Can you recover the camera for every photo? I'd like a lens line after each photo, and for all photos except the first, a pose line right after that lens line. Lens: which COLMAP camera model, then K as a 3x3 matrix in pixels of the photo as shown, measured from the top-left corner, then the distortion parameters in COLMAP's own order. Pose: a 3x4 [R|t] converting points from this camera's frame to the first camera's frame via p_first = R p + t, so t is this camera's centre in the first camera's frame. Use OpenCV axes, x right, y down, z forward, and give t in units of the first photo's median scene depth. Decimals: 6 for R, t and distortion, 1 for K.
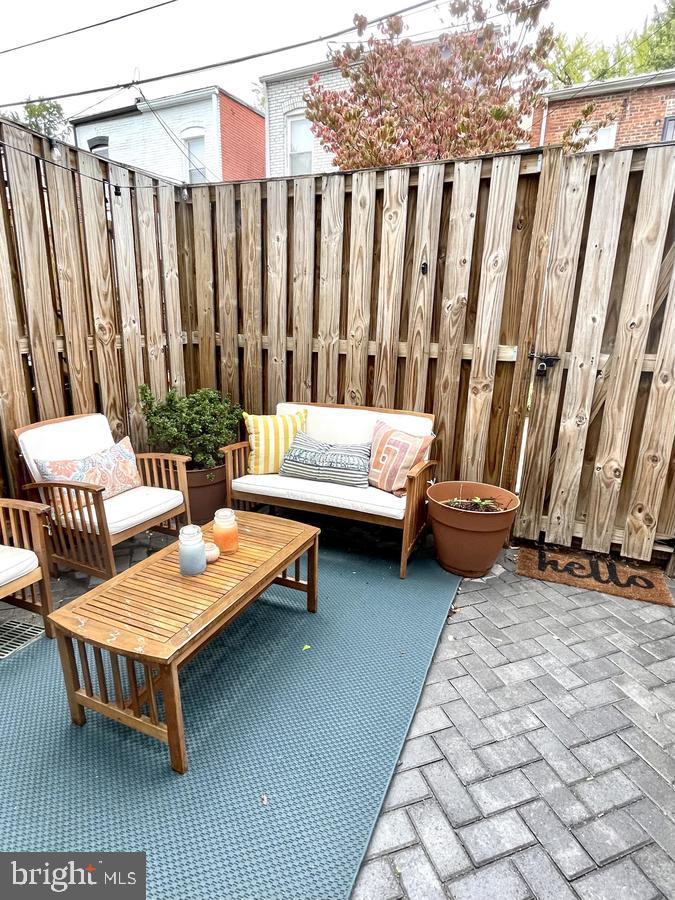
lens RADIAL K [[467.6, 0, 336.7], [0, 467.6, 448.0], [0, 0, 1]] dist [-0.003446, -0.000682]
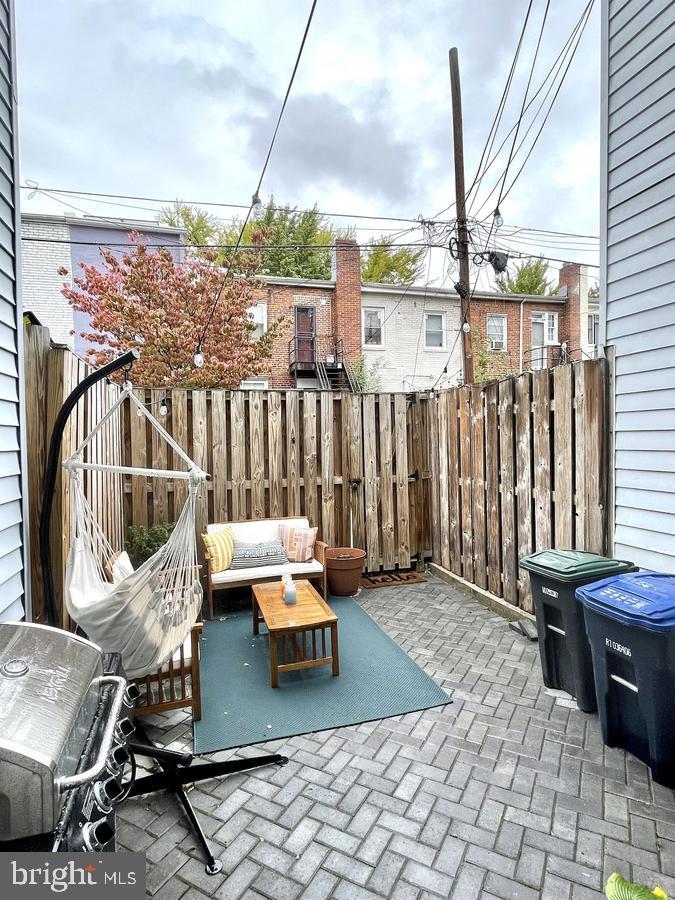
lens RADIAL K [[467.6, 0, 337.1], [0, 467.6, 446.6], [0, 0, 1]] dist [-0.003446, -0.000682]
pose [[0.767333, -0.053891, 0.638981, -0.896483], [0.197412, 0.967920, -0.155434, -0.029879], [-0.610106, 0.245412, 0.753355, -0.537462]]
